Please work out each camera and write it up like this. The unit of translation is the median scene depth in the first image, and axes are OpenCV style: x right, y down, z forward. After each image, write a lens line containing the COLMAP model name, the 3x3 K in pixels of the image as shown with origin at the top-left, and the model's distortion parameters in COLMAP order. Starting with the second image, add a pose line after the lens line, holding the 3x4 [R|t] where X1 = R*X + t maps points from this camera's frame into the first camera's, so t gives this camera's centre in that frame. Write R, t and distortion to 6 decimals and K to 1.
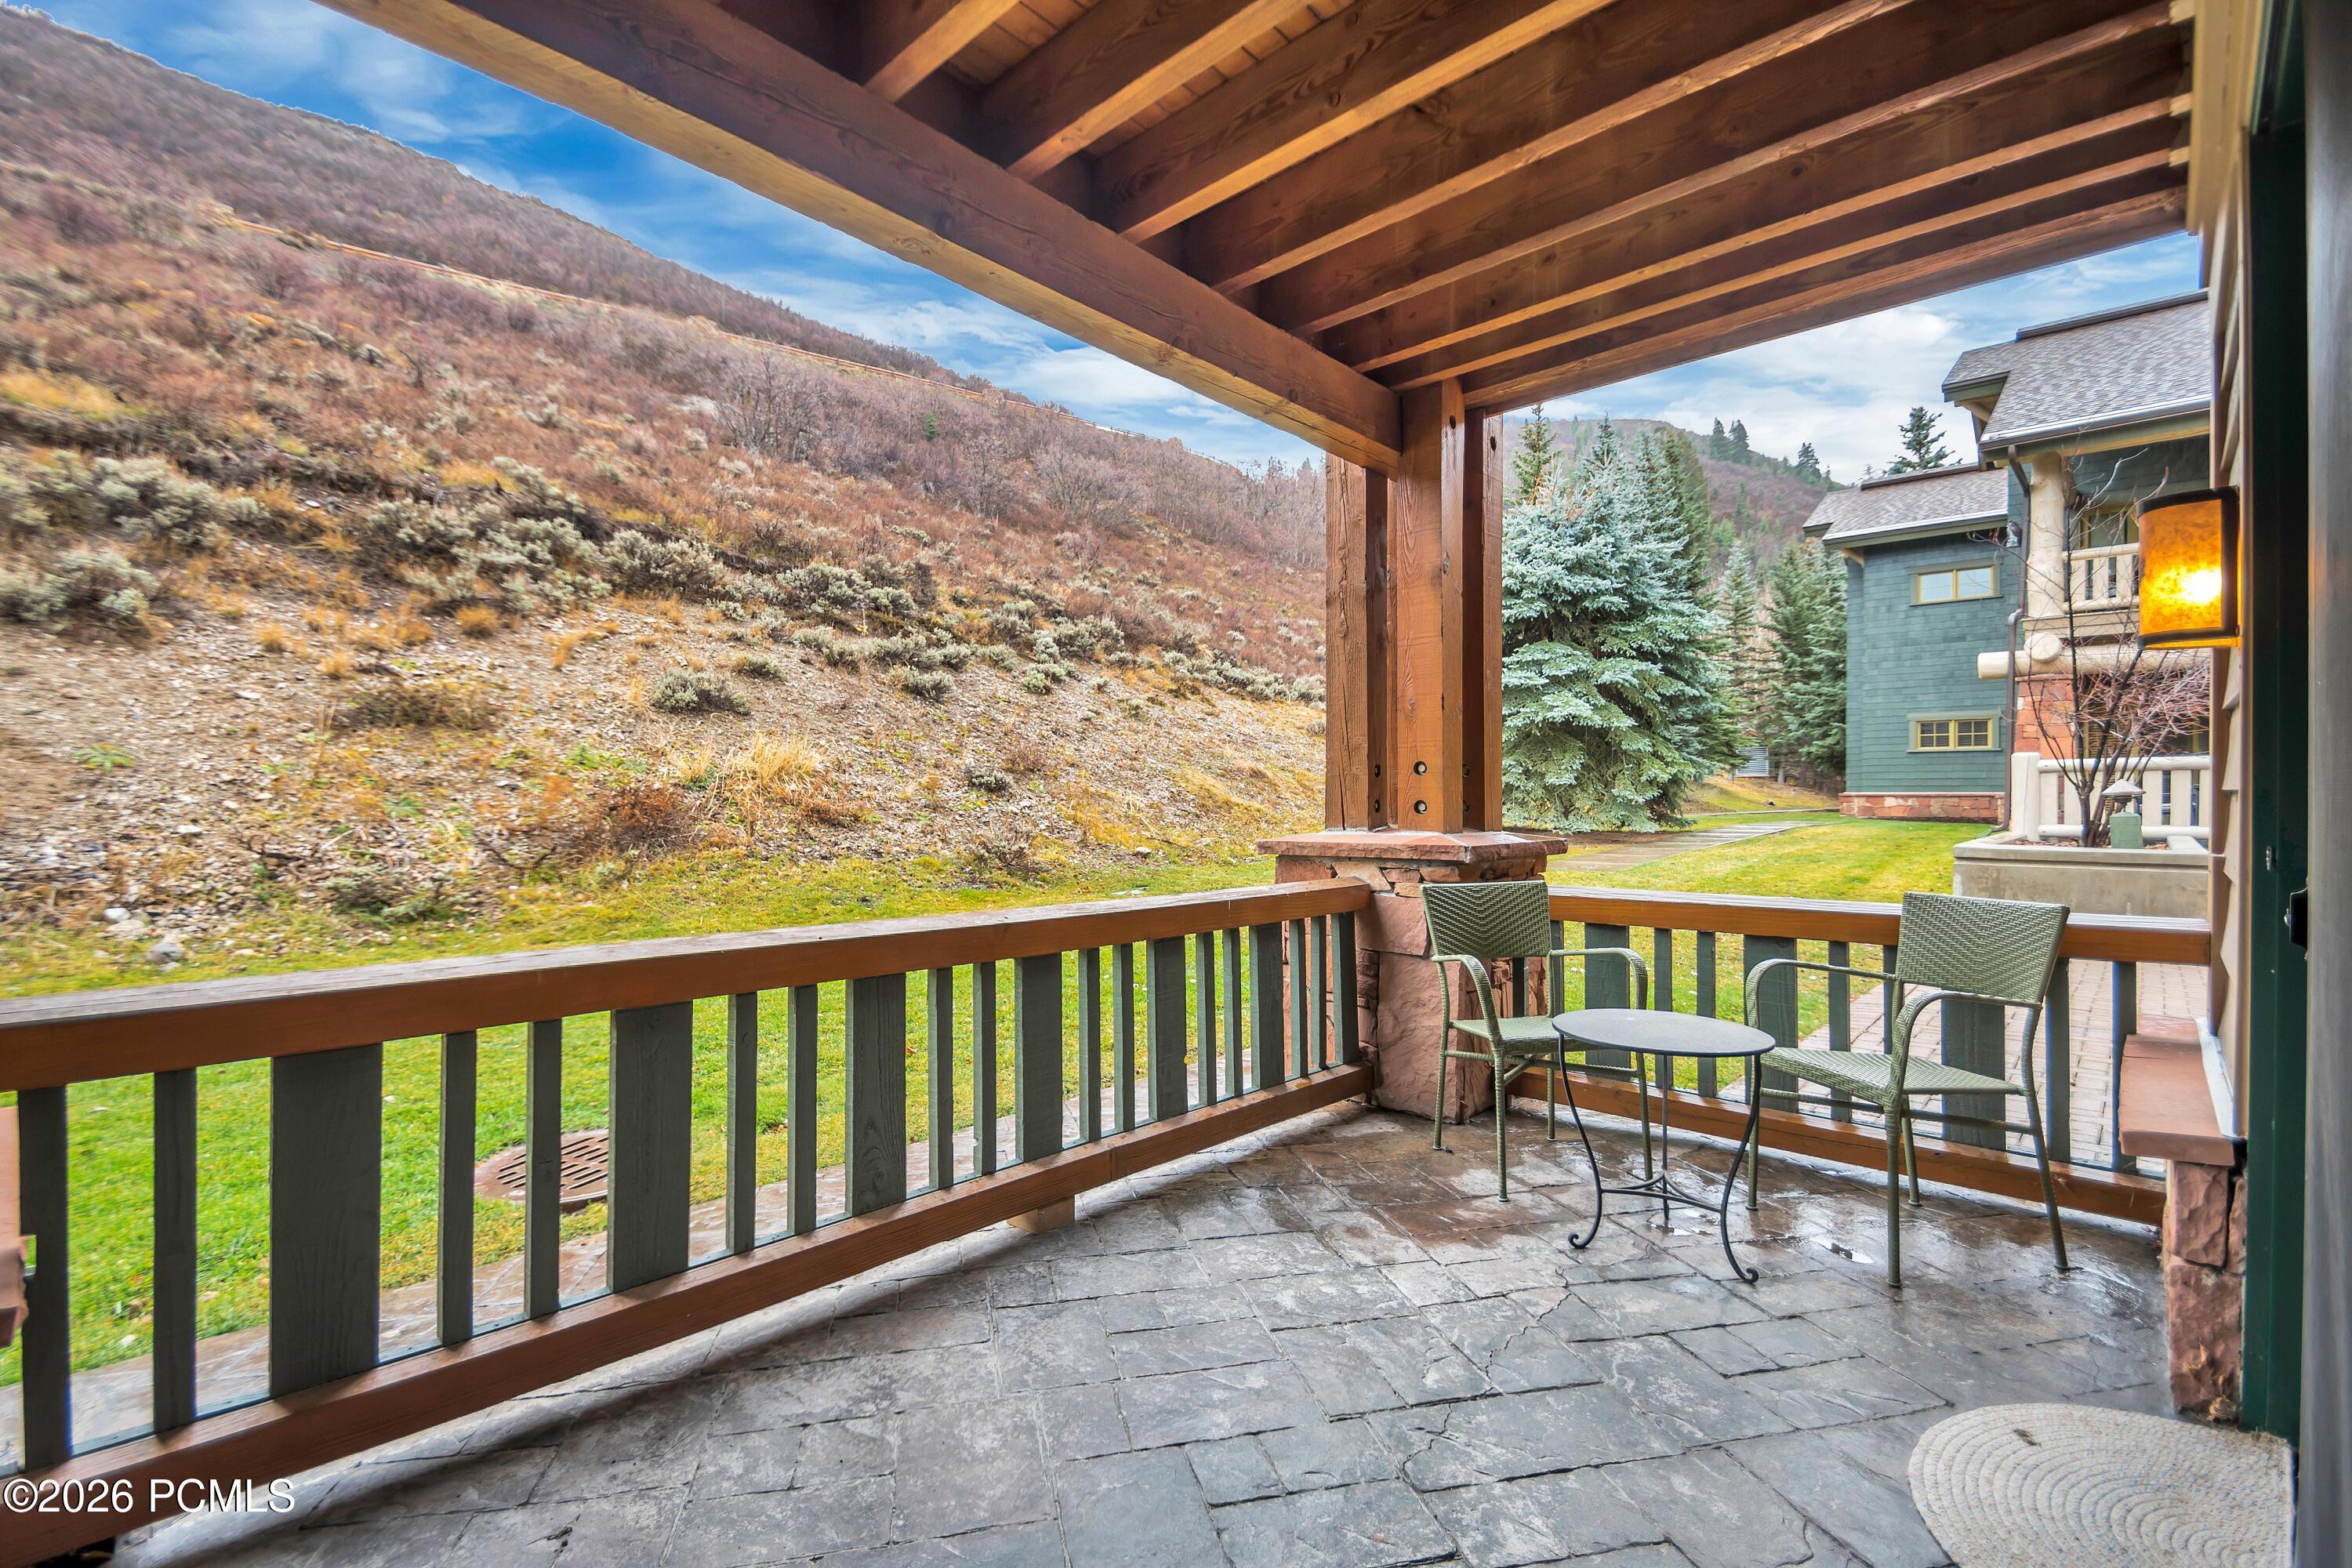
lens RADIAL K [[1041.1, 0, 1145.0], [0, 1041.1, 786.9], [0, 0, 1]] dist [0.026295, -0.012168]
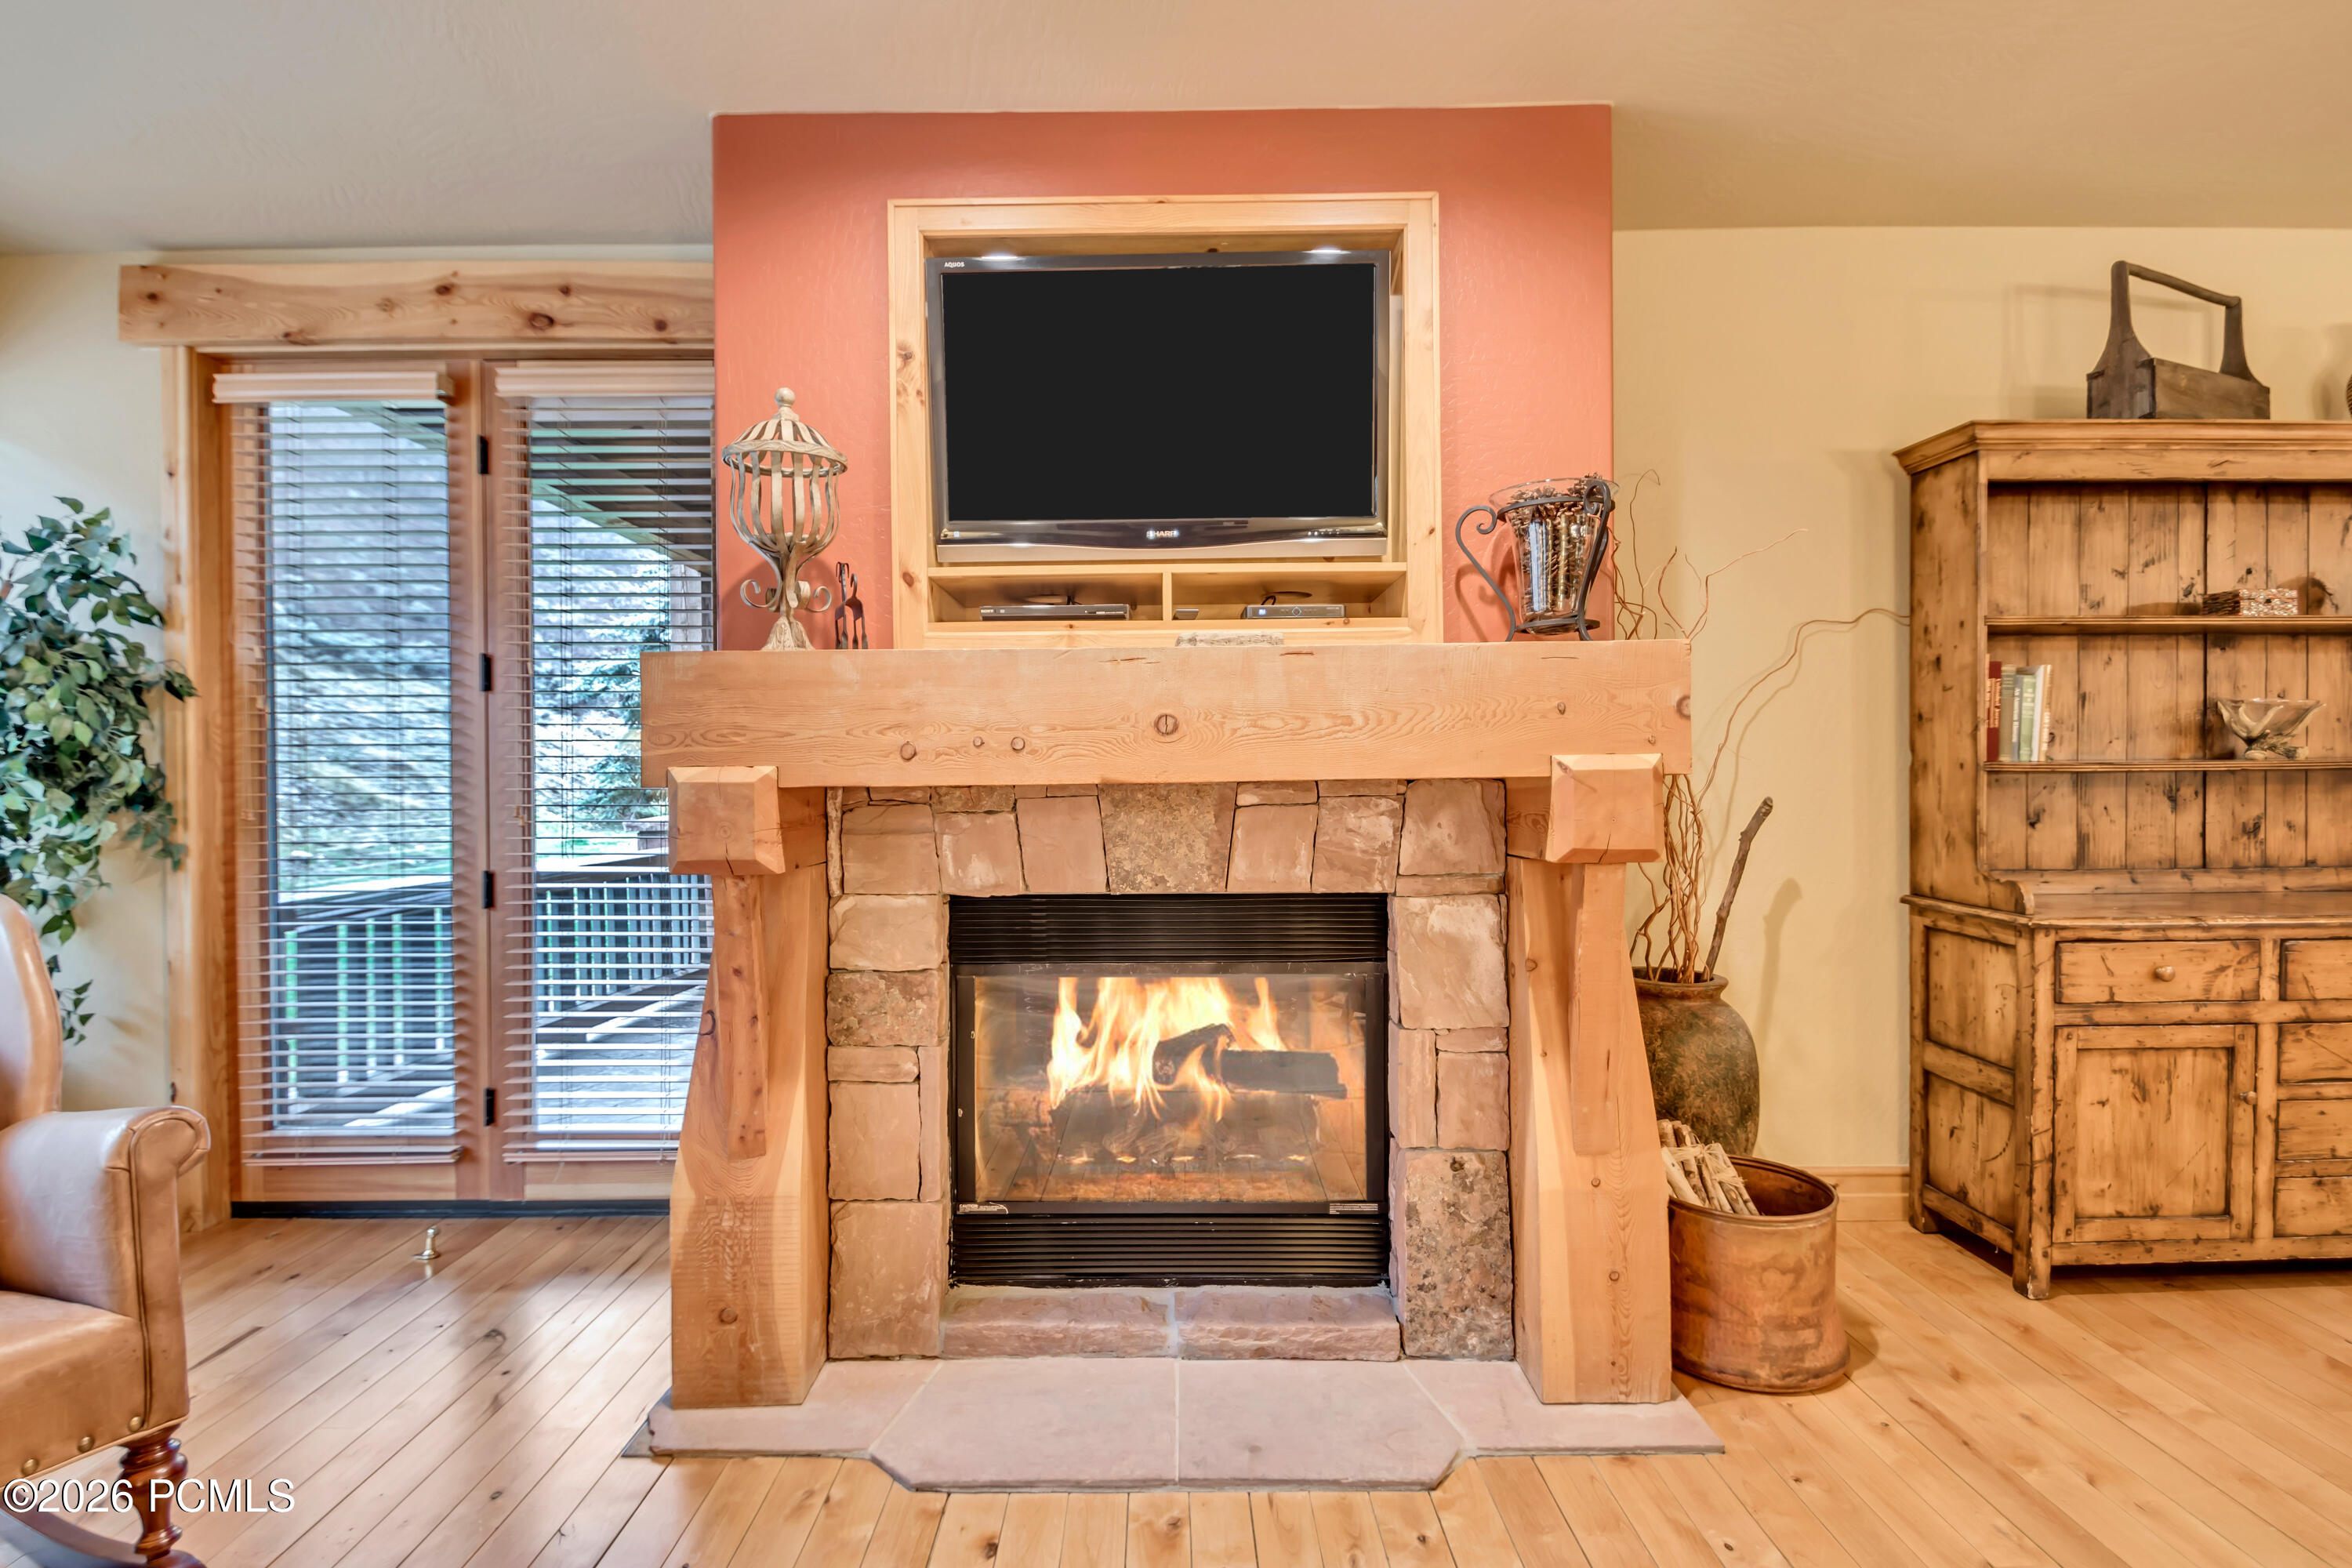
lens RADIAL K [[1168.9, 0, 1159.1], [0, 1168.9, 775.7], [0, 0, 1]] dist [0.013145, -0.011258]
pose [[0.729297, -0.010095, 0.684123, -0.192554], [0.008923, 0.999946, 0.005243, -0.005630], [-0.684139, 0.002281, 0.729348, -0.286338]]
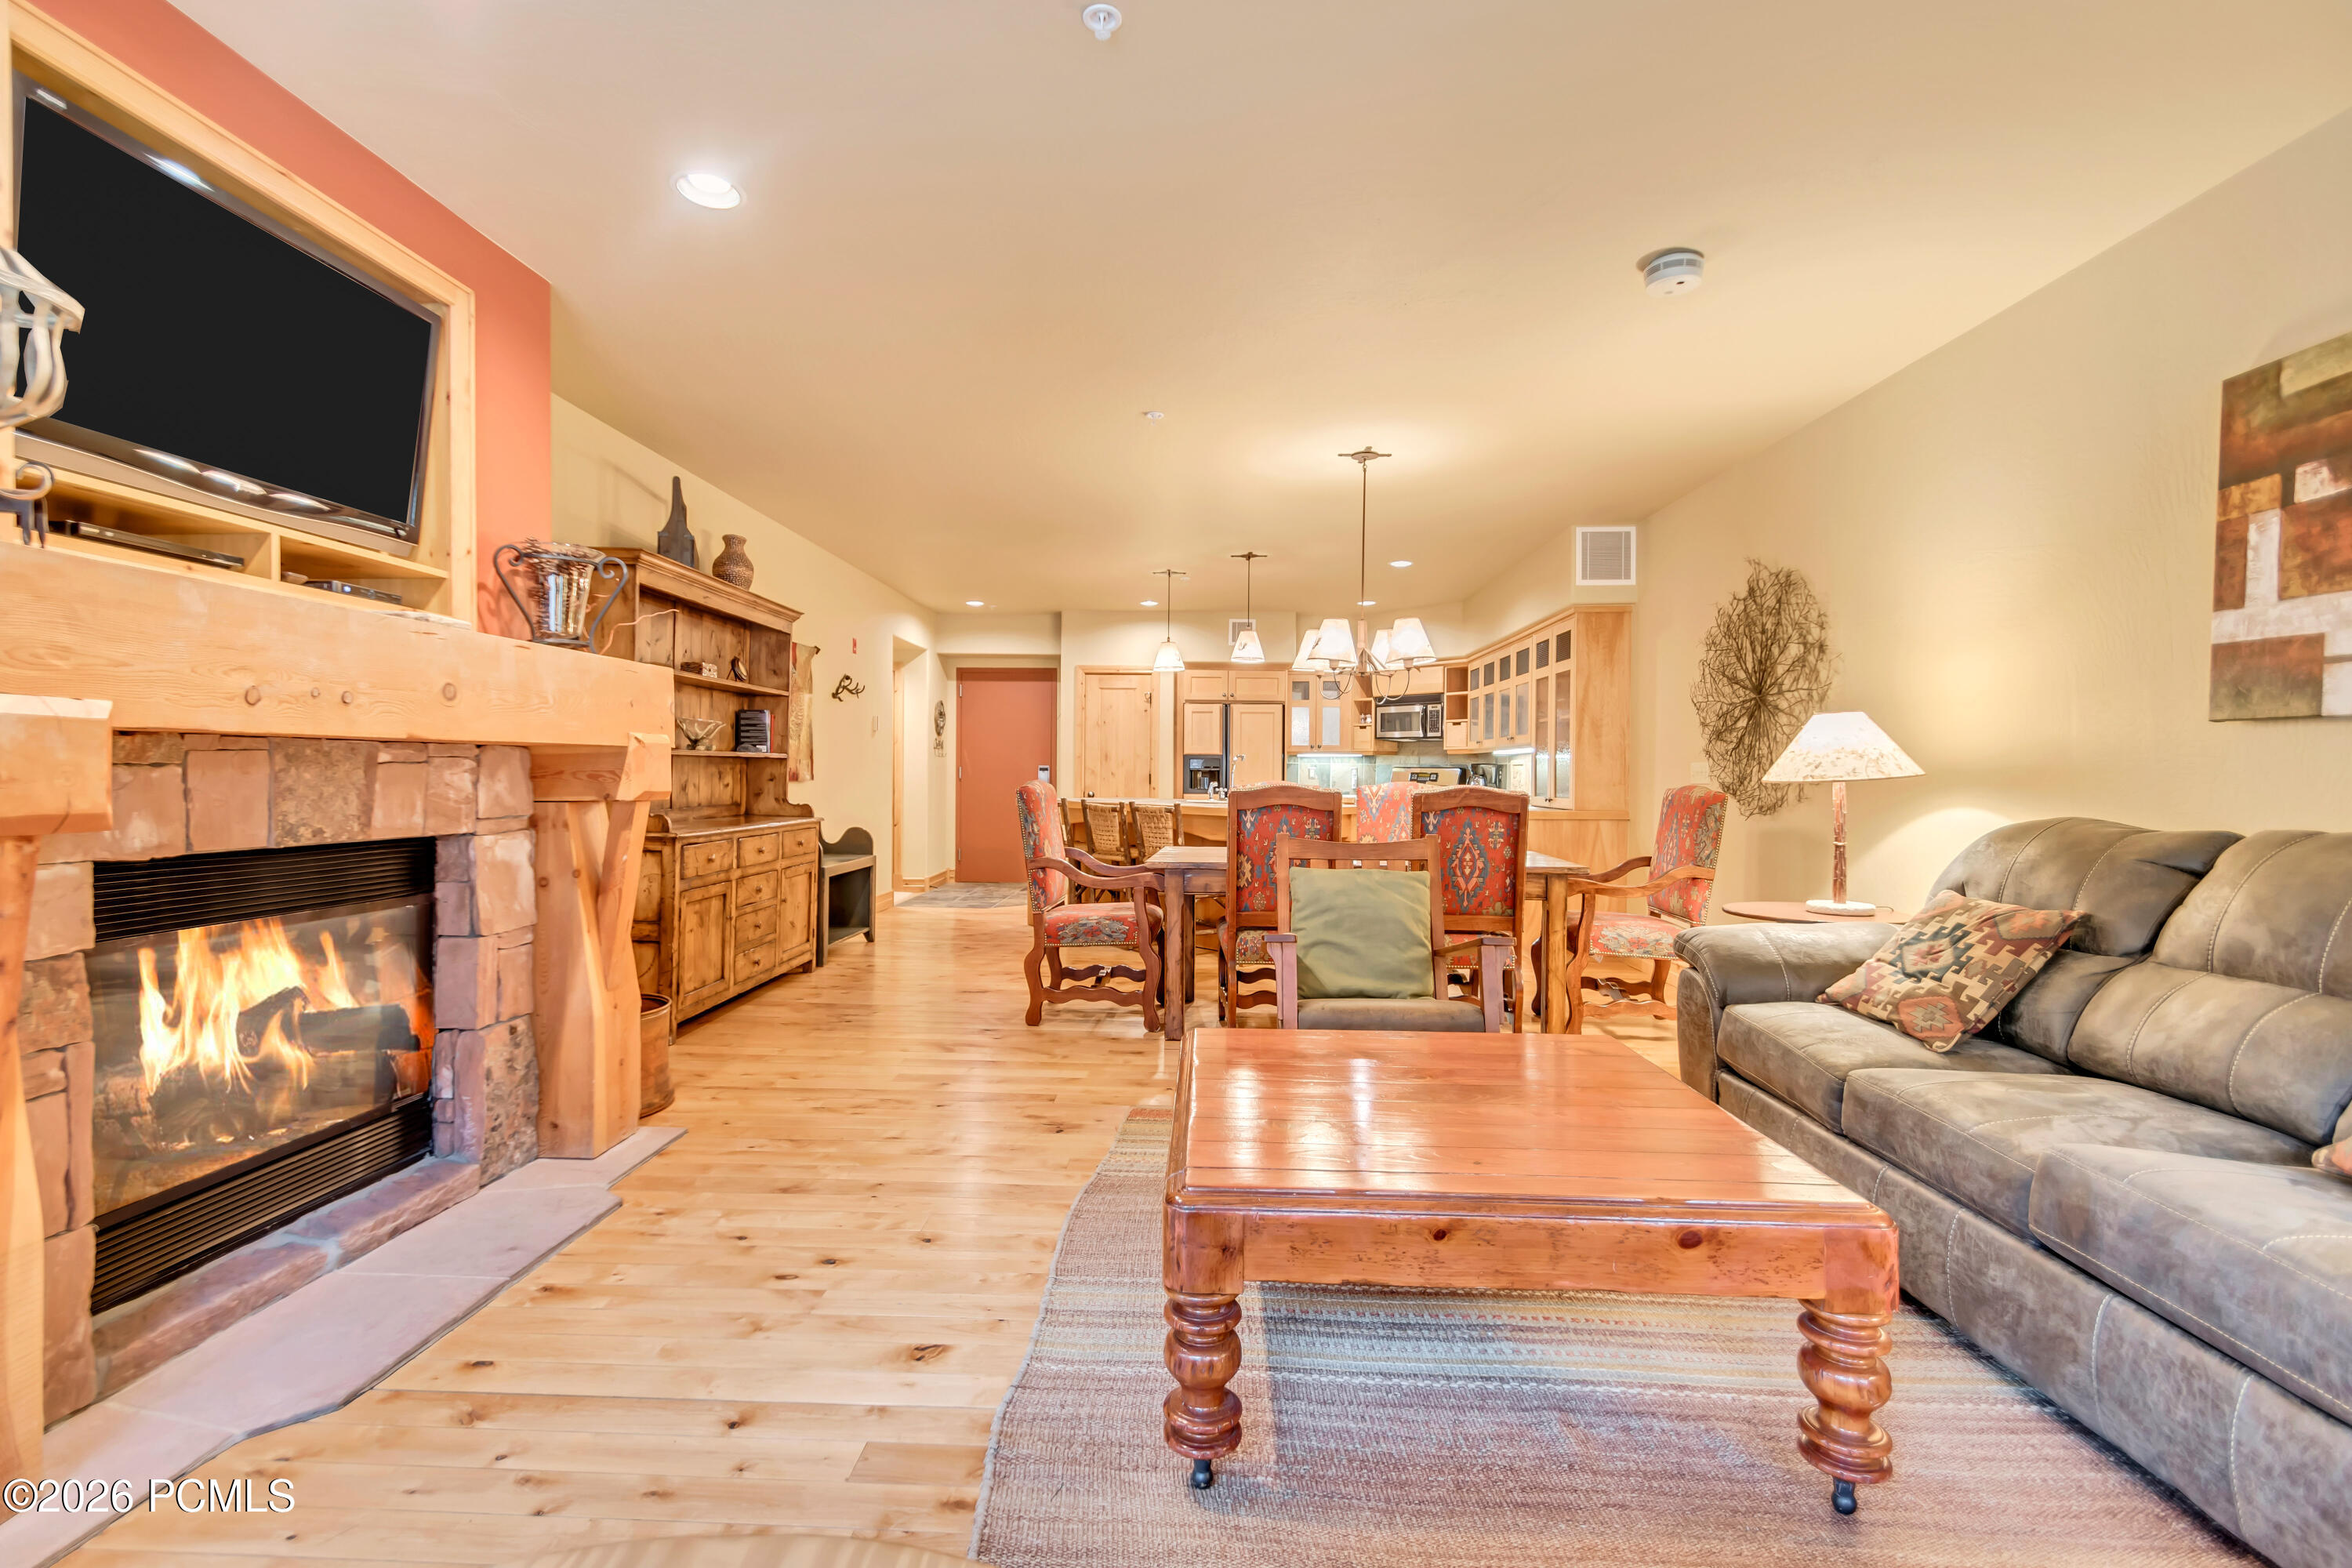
lens RADIAL K [[1035.9, 0, 1166.4], [0, 1035.9, 783.6], [0, 0, 1]] dist [0.021155, -0.013201]
pose [[-0.654368, -0.016519, 0.755996, -0.316345], [-0.012884, 0.999860, 0.010696, 0.001556], [-0.756067, -0.002741, -0.654489, -0.108957]]
